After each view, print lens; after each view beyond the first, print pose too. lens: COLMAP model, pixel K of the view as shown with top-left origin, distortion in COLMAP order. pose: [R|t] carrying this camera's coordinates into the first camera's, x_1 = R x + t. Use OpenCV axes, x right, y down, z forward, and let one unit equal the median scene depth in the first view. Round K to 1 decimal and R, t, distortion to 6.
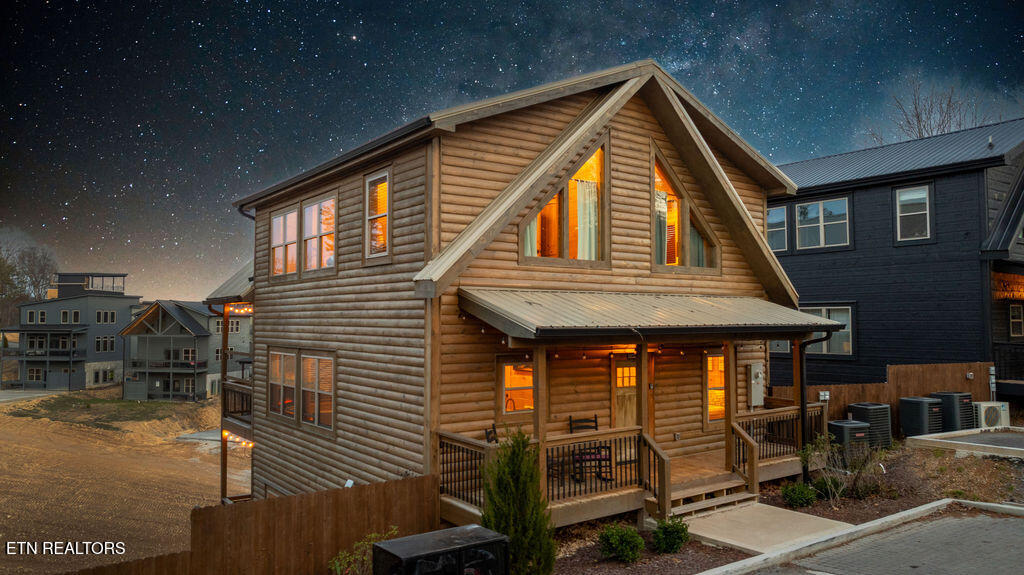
lens RADIAL K [[728.2, 0, 510.8], [0, 728.2, 291.7], [0, 0, 1]] dist [-0.033142, 0.030118]
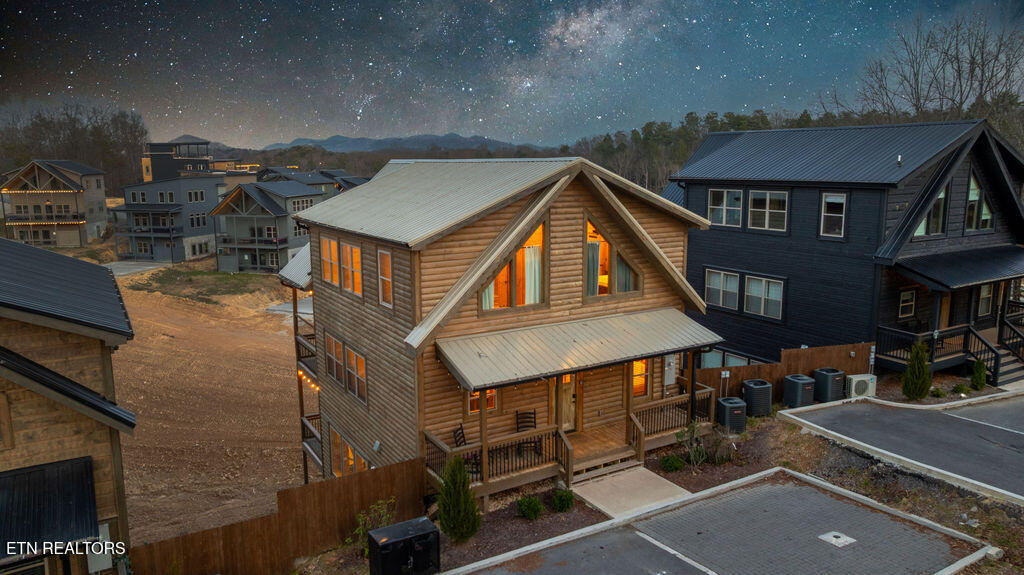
lens RADIAL K [[728.2, 0, 515.0], [0, 728.2, 281.6], [0, 0, 1]] dist [-0.033142, 0.030118]
pose [[0.995463, 0.011269, -0.094479, 0.195169], [0.009513, 0.976200, 0.216664, -0.373820], [0.094672, -0.216580, 0.971664, -0.364381]]
